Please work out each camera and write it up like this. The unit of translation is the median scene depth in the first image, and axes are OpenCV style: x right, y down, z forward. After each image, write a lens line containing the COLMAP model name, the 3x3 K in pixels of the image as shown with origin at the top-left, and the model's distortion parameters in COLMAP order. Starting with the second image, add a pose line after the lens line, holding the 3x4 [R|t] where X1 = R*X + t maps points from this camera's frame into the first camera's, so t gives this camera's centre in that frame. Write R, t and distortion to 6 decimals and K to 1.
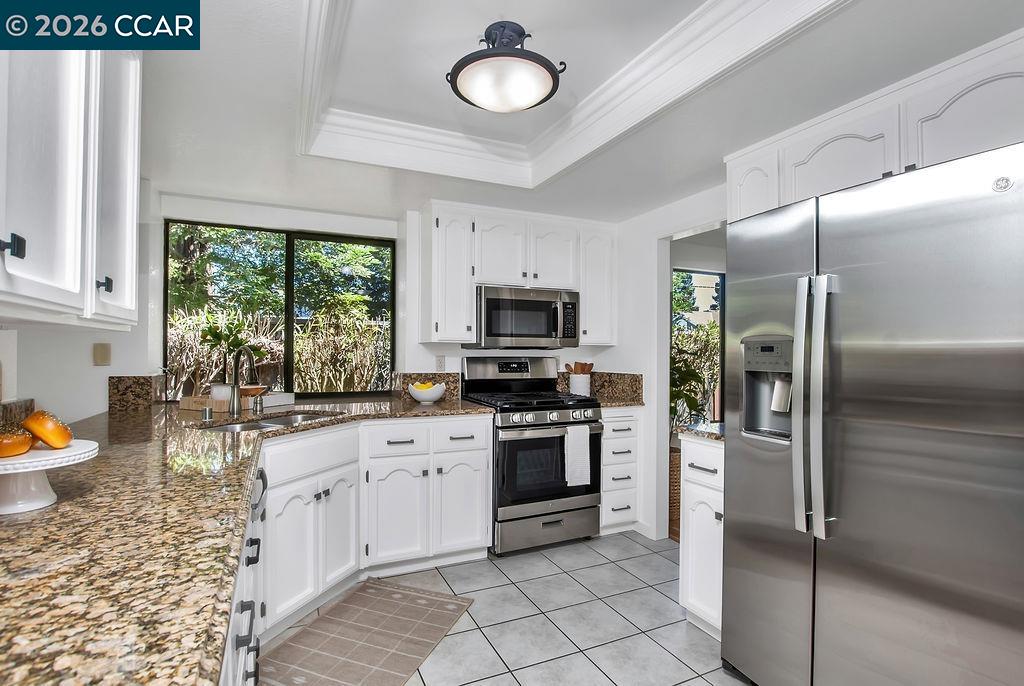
lens RADIAL K [[486.5, 0, 505.2], [0, 486.5, 349.7], [0, 0, 1]] dist [-0.025467, -0.000068]
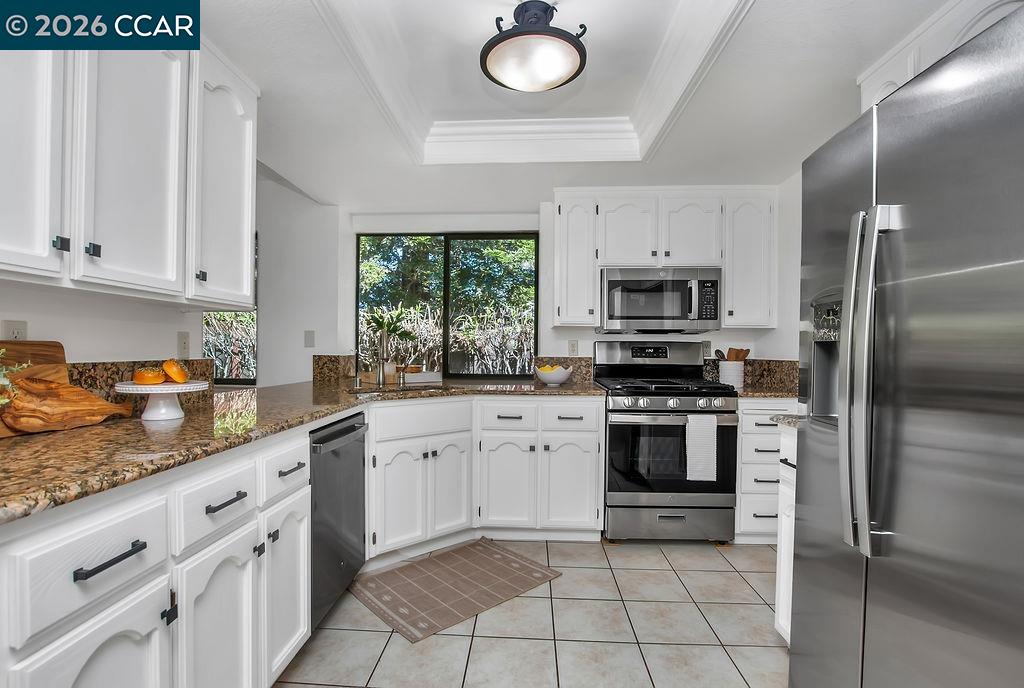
lens RADIAL K [[489.4, 0, 511.5], [0, 489.4, 353.1], [0, 0, 1]] dist [-0.027889, -0.000477]
pose [[0.887593, 0.005199, -0.460598, 0.257305], [0.000431, 0.999926, 0.012117, 0.030770], [0.460628, -0.010953, 0.887526, 0.033663]]
